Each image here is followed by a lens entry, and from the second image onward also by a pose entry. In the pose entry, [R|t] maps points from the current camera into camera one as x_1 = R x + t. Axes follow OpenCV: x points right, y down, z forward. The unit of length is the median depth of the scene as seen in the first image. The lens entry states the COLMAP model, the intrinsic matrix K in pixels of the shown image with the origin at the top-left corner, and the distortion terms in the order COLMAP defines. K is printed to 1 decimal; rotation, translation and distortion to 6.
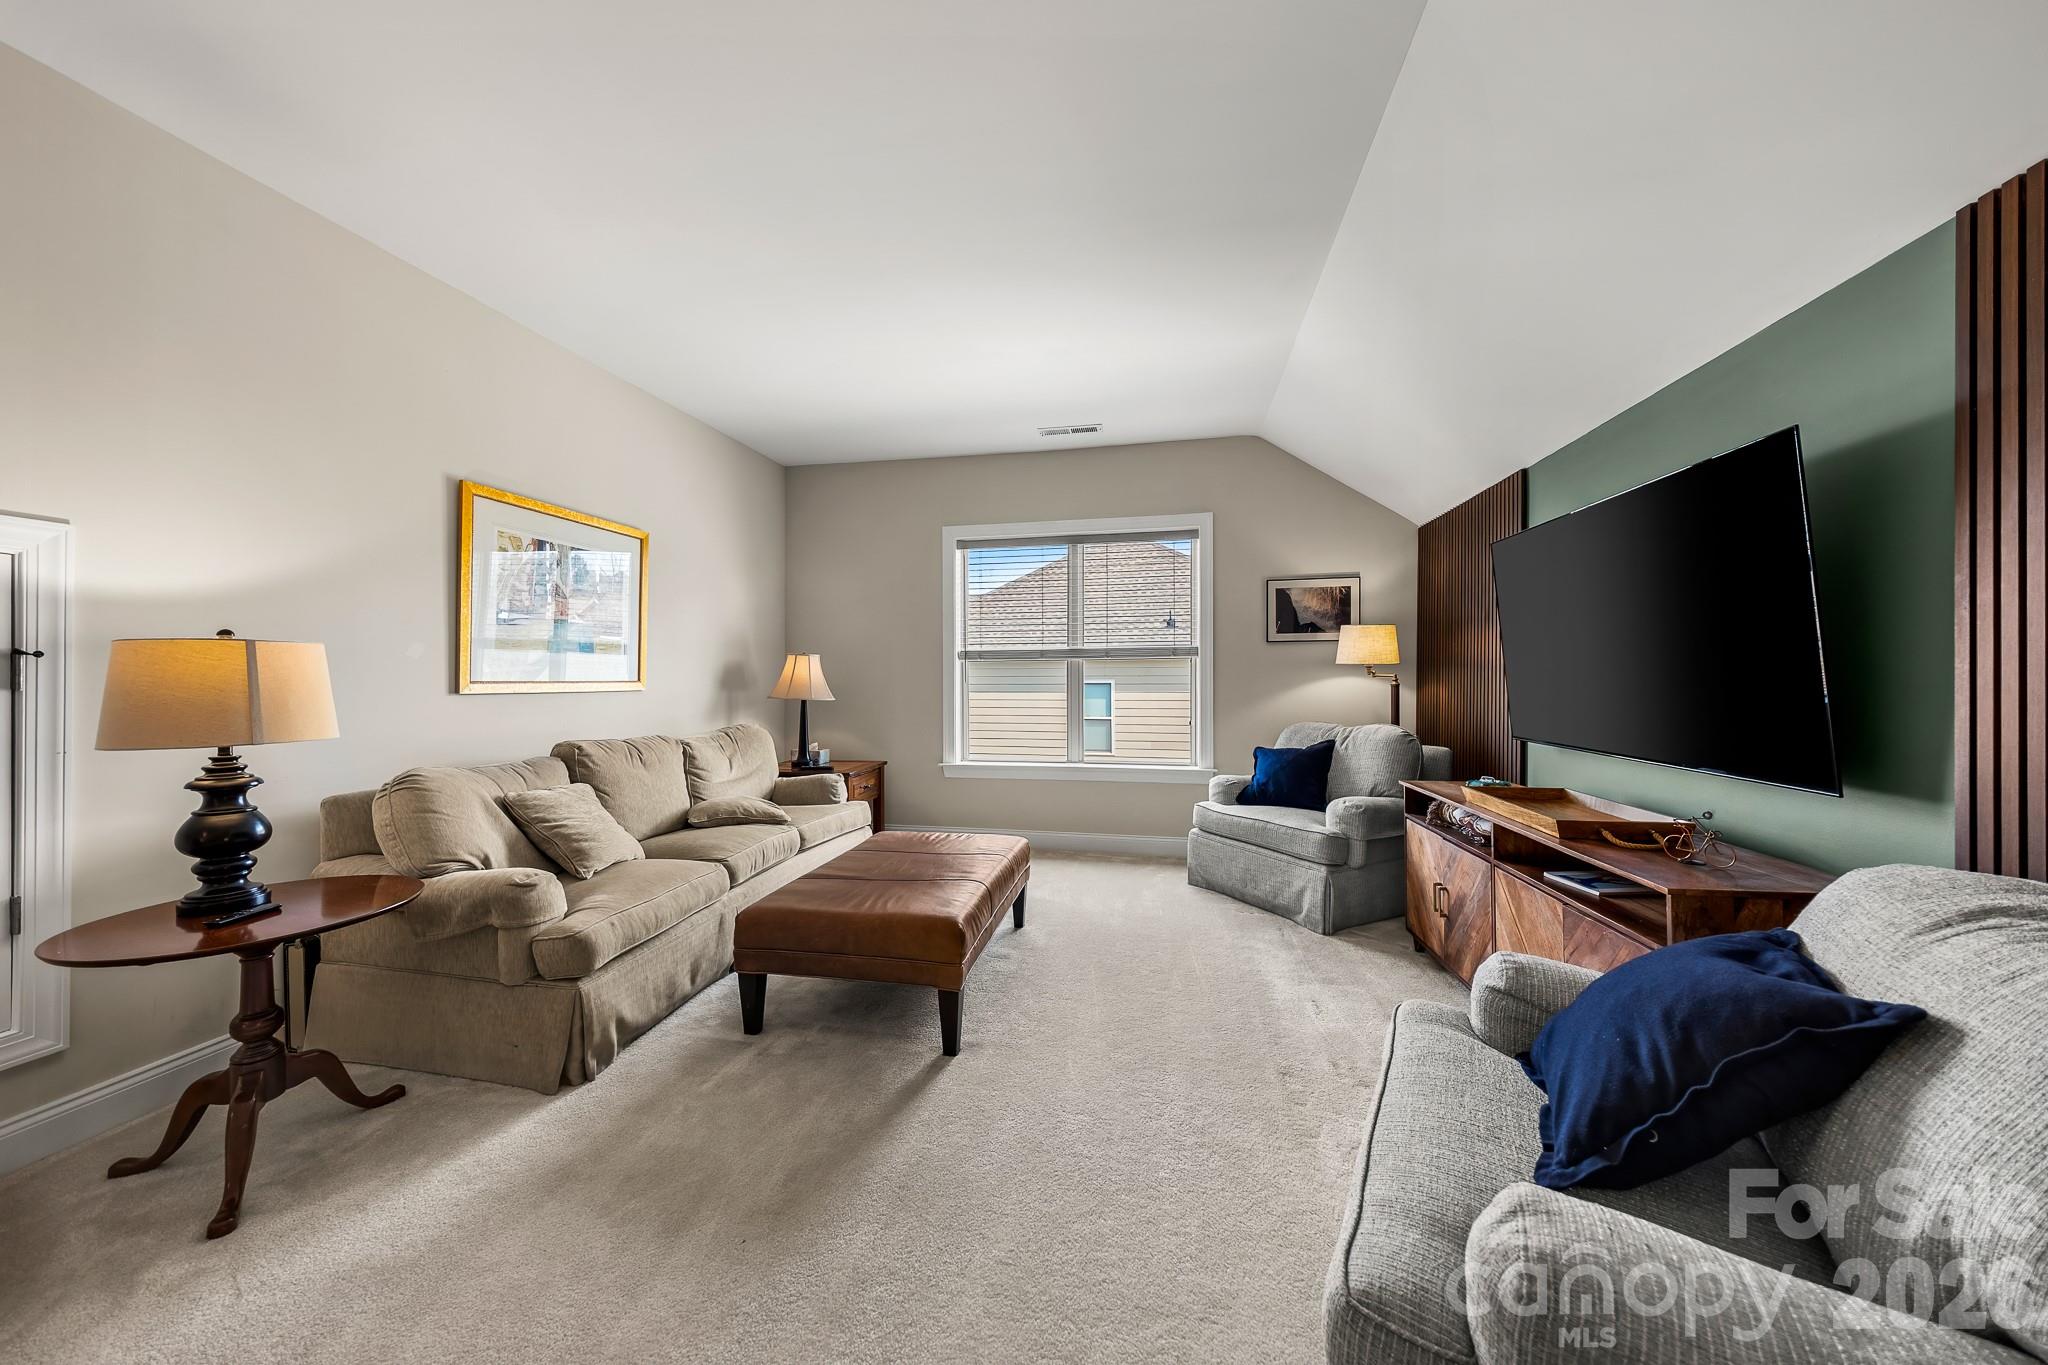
lens RADIAL K [[704.1, 0, 1021.1], [0, 704.1, 686.0], [0, 0, 1]] dist [0.003930, -0.000823]
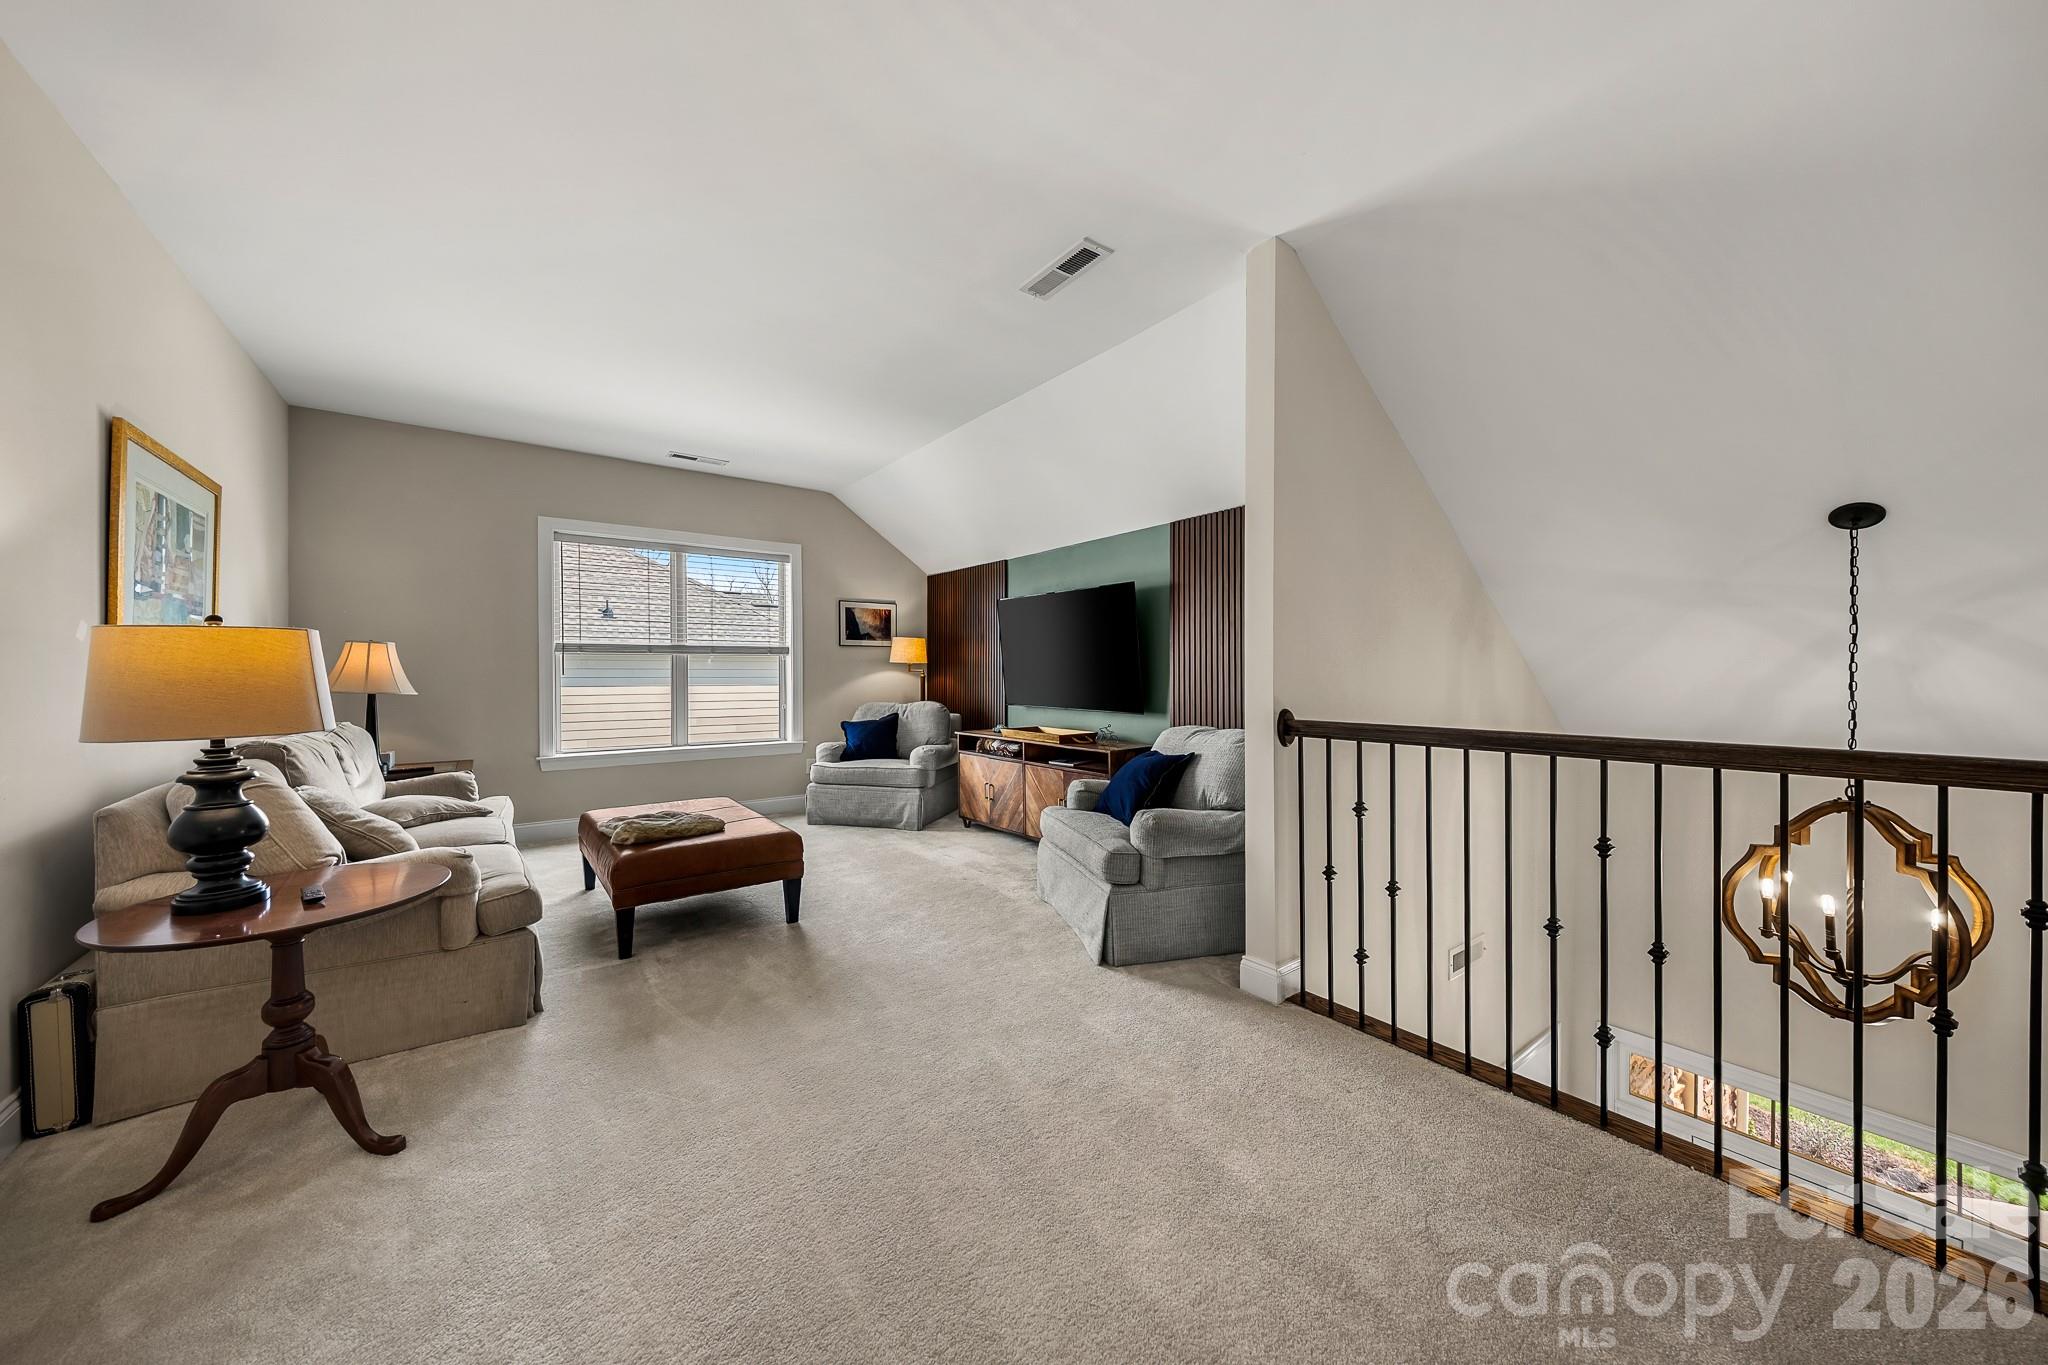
lens RADIAL K [[704.1, 0, 1016.4], [0, 704.1, 675.9], [0, 0, 1]] dist [0.003930, -0.000823]
pose [[0.669541, -0.000090, 0.742775, -0.522381], [0.004526, 0.999982, -0.003959, 0.004920], [-0.742761, 0.006012, 0.669530, -0.209250]]
